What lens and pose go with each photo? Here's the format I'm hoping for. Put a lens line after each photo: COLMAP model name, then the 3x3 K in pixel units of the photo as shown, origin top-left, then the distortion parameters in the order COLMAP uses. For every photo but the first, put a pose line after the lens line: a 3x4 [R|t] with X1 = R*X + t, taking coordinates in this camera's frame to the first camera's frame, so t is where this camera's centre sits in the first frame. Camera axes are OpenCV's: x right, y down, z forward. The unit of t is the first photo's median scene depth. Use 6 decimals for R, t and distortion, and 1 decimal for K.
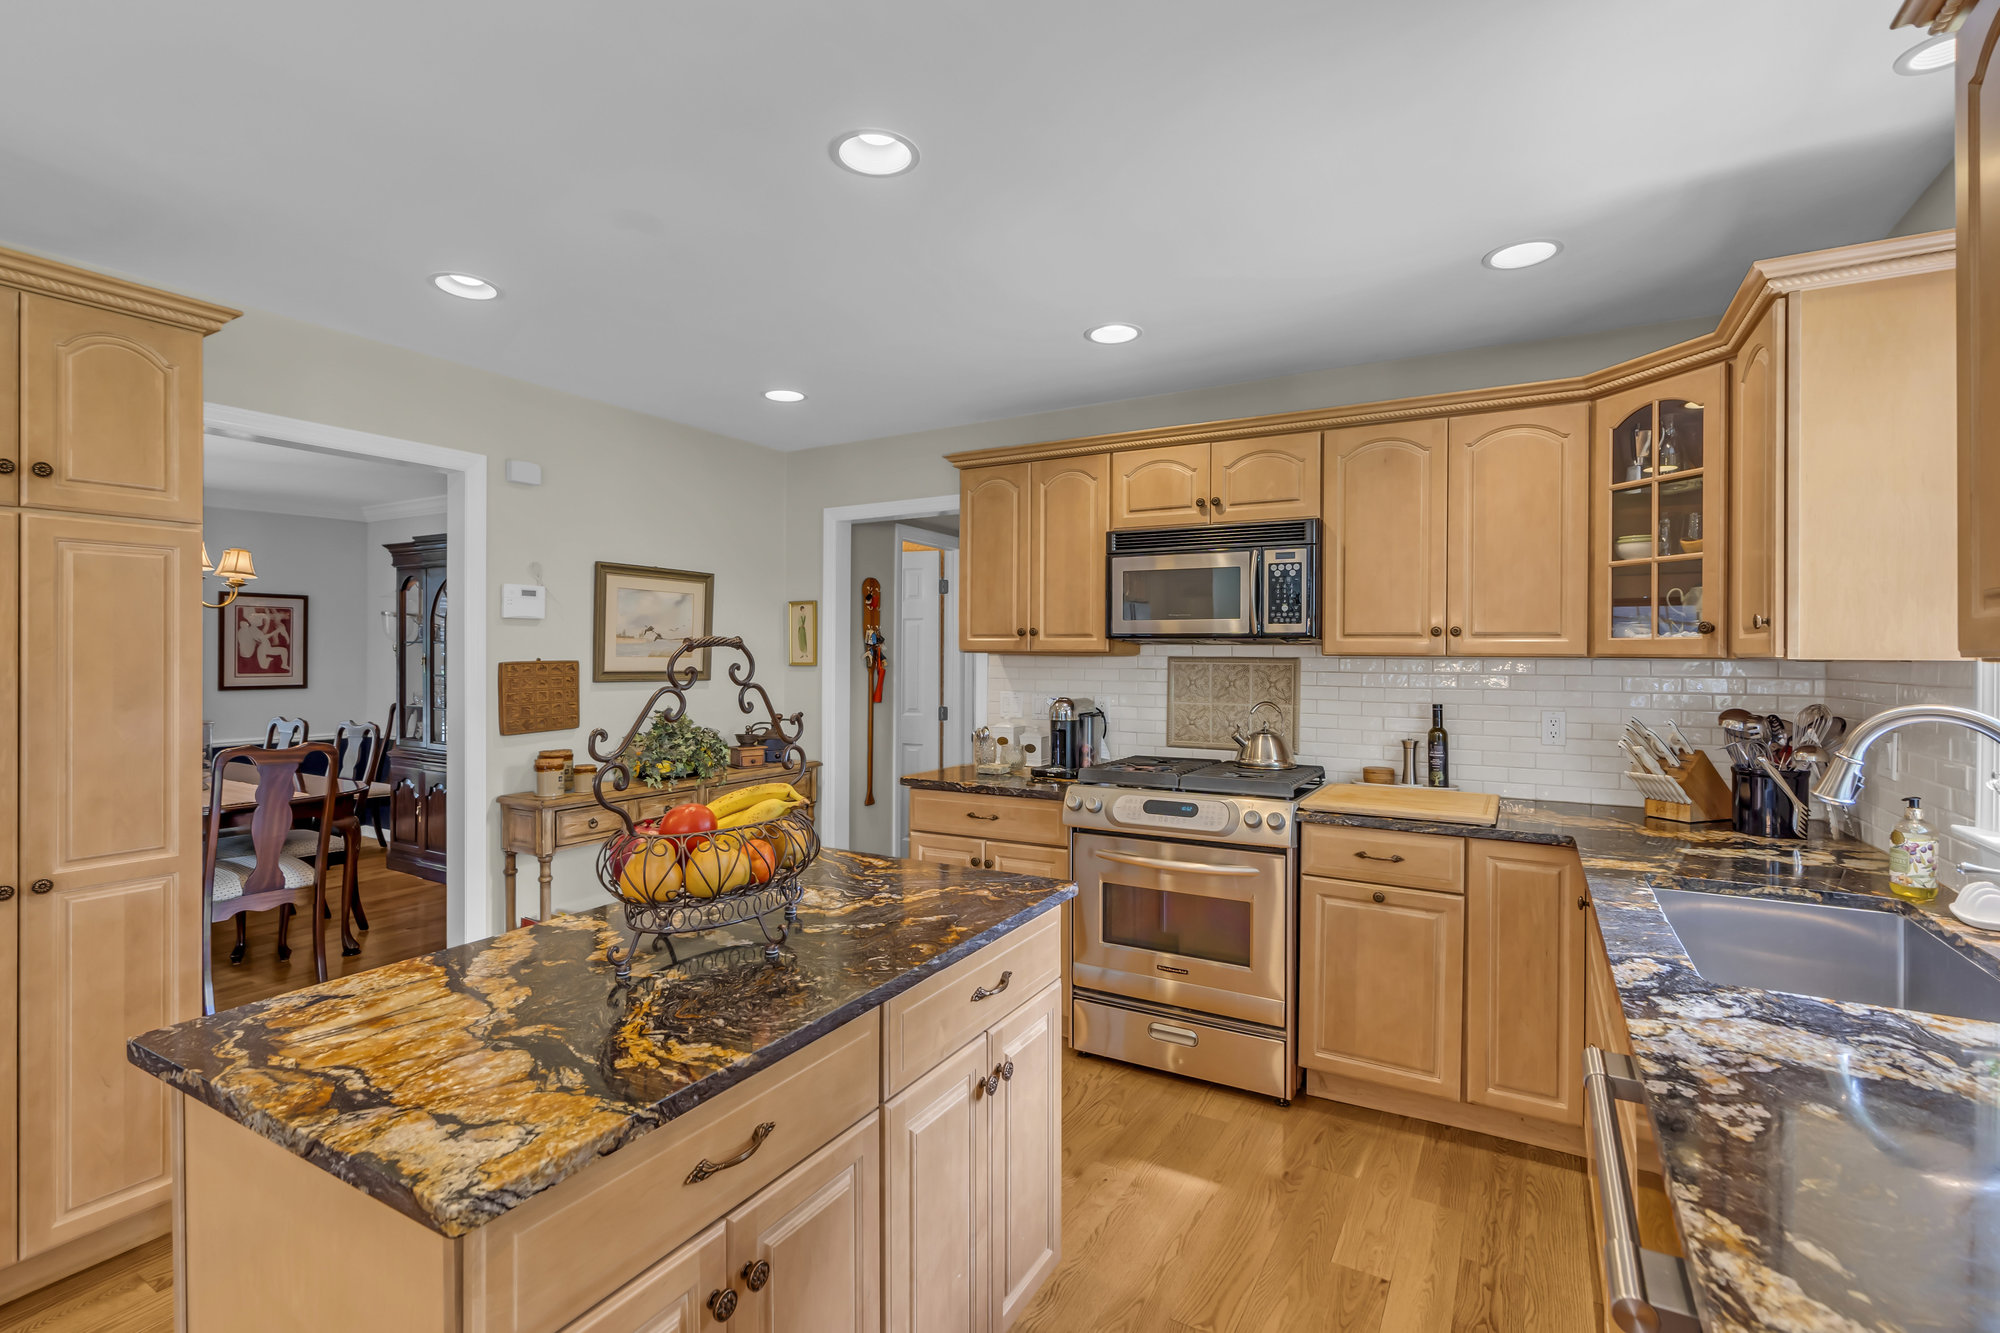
lens RADIAL K [[917.5, 0, 1005.1], [0, 917.5, 661.4], [0, 0, 1]] dist [-0.001351, -0.000522]
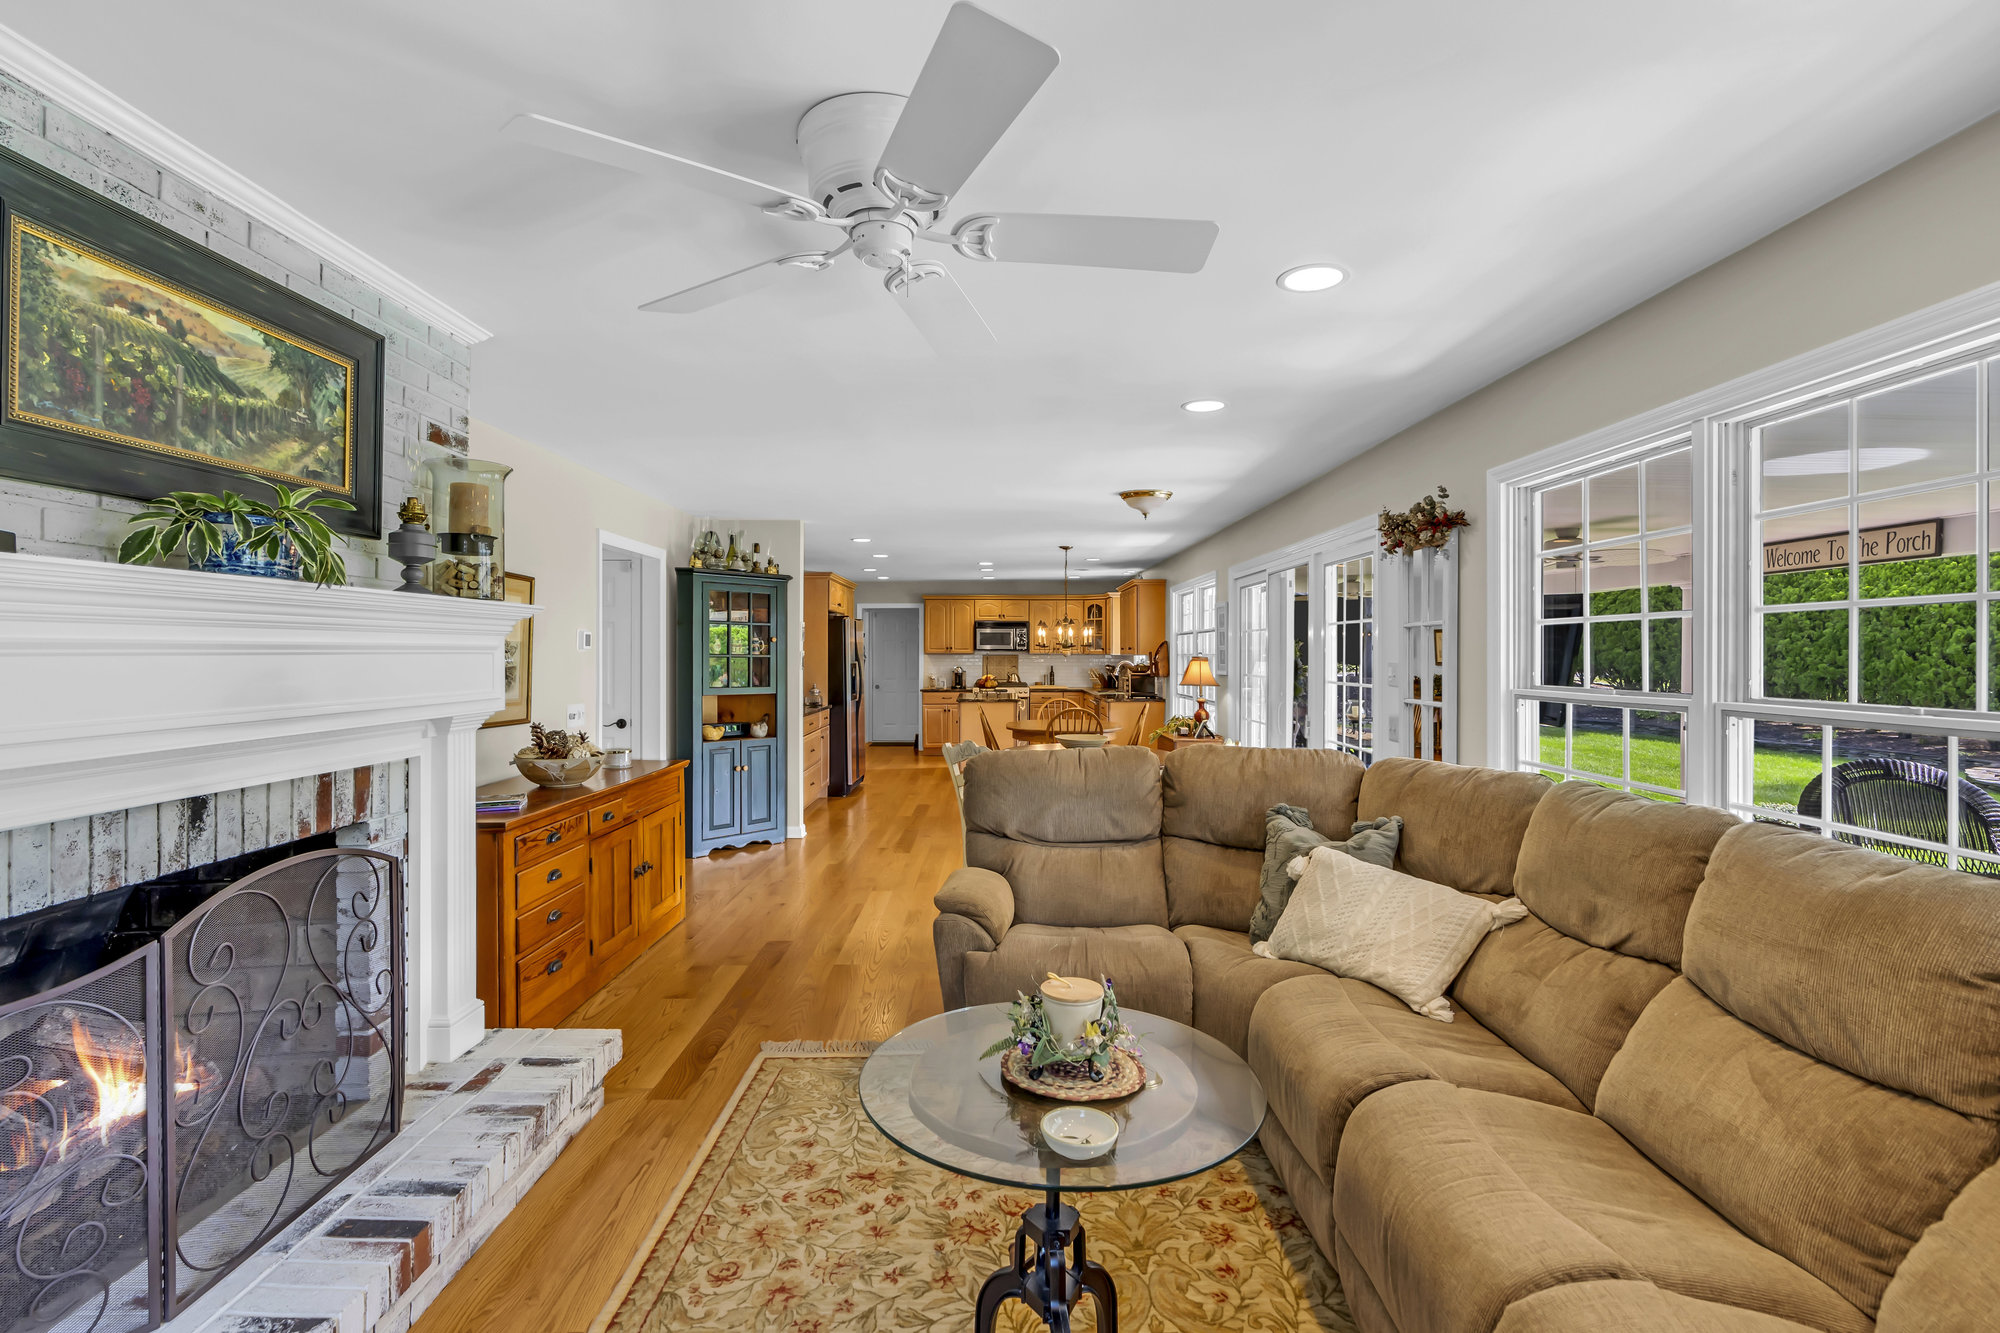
lens RADIAL K [[917.5, 0, 1006.2], [0, 917.5, 656.8], [0, 0, 1]] dist [-0.001351, -0.000522]
pose [[0.863467, -0.003887, 0.504391, -1.768936], [0.003875, 0.999992, 0.001074, -0.000395], [-0.504391, 0.001027, 0.863475, -2.438235]]
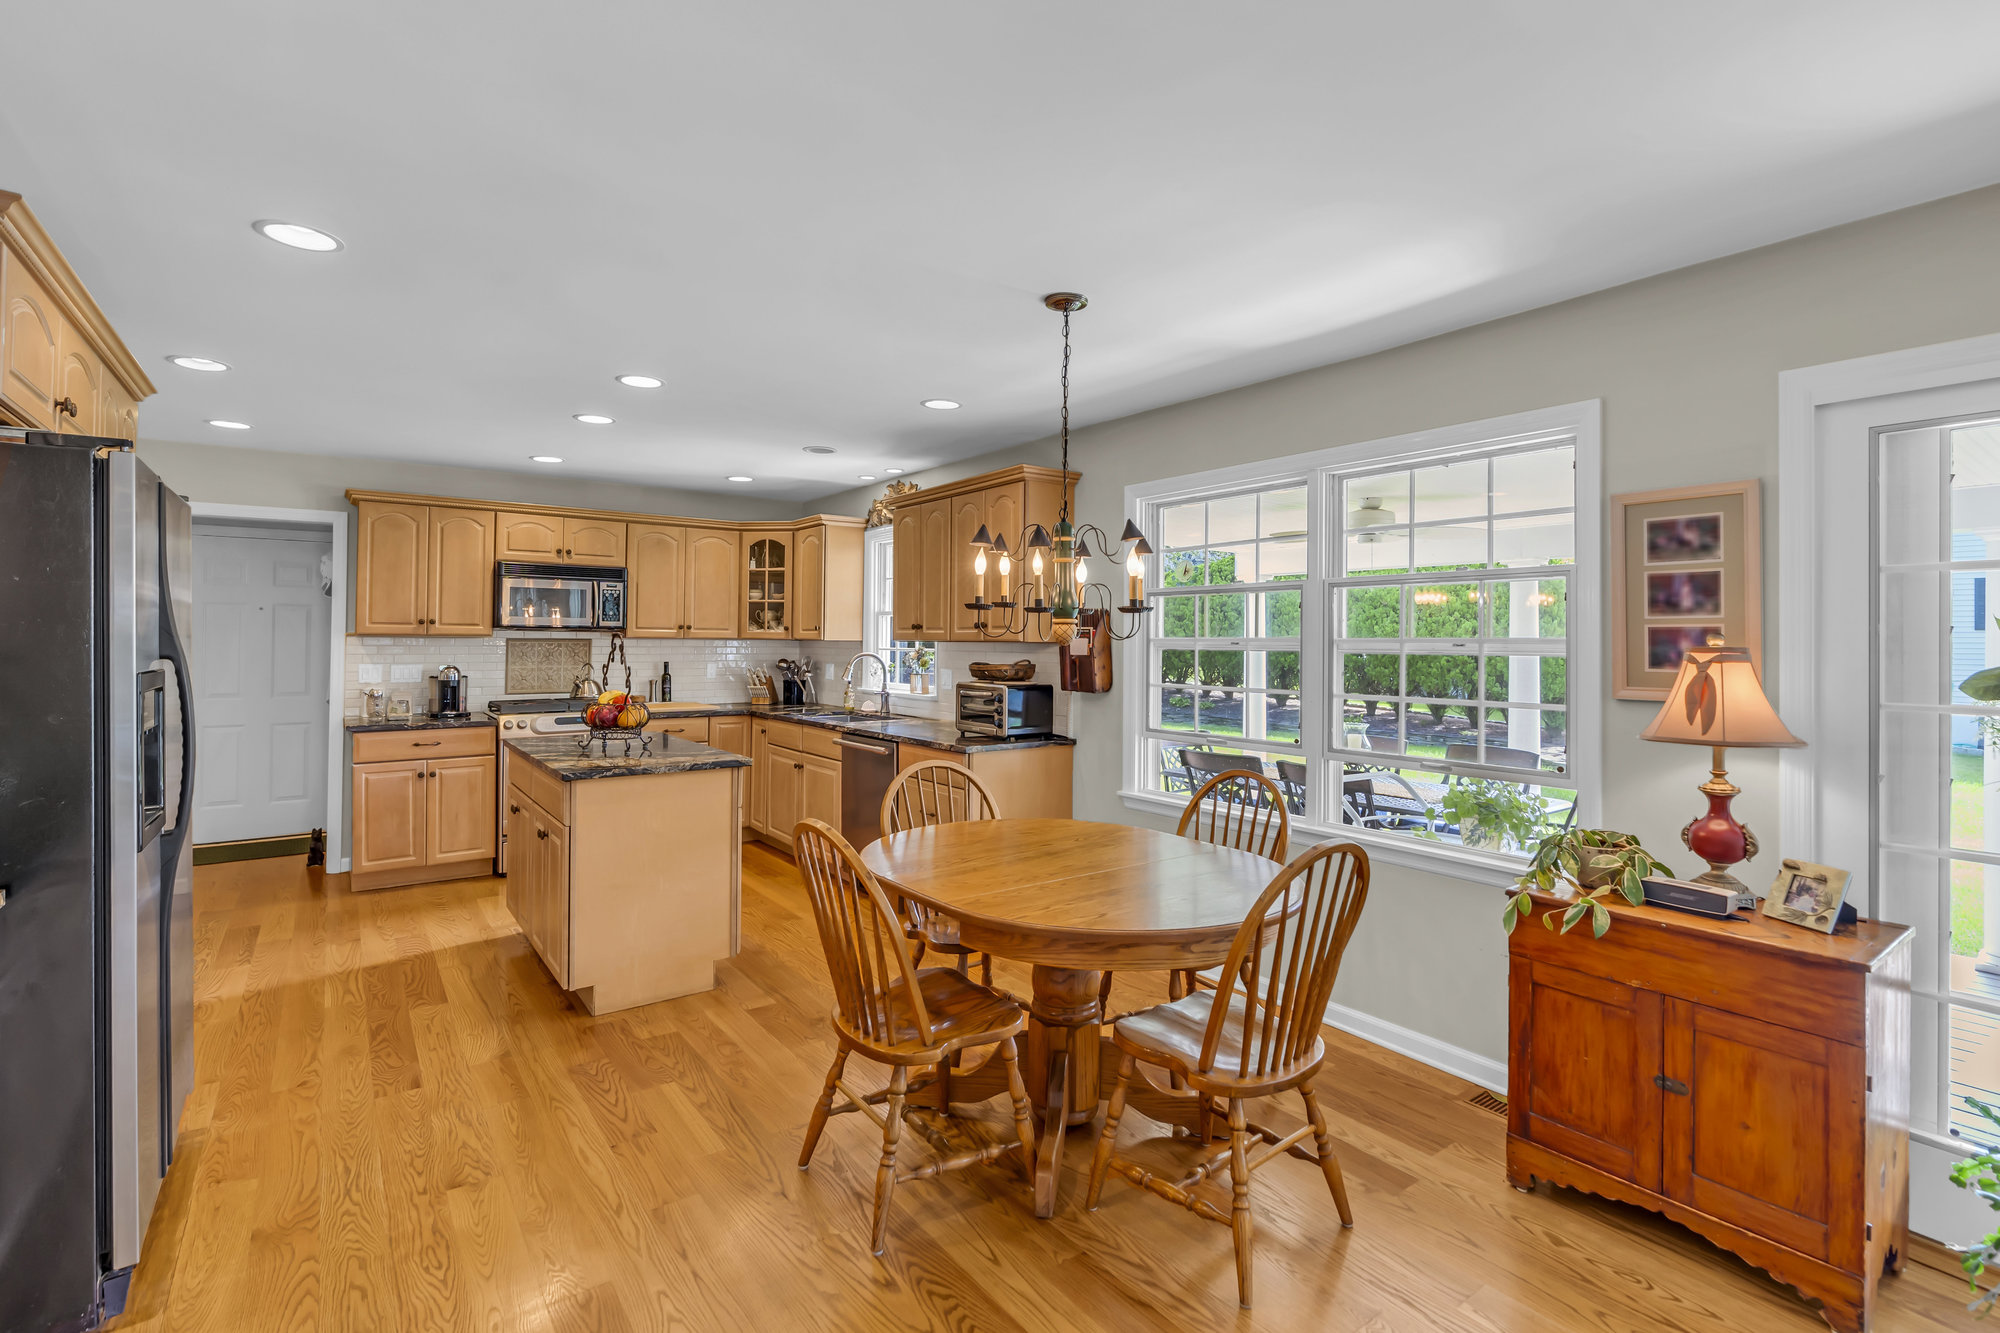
lens RADIAL K [[917.5, 0, 999.4], [0, 917.5, 637.7], [0, 0, 1]] dist [-0.001351, -0.000522]
pose [[0.401808, 0.004678, 0.915712, -1.074238], [-0.000297, 0.999988, -0.004978, 0.002251], [-0.915724, 0.001728, 0.401804, -0.486561]]
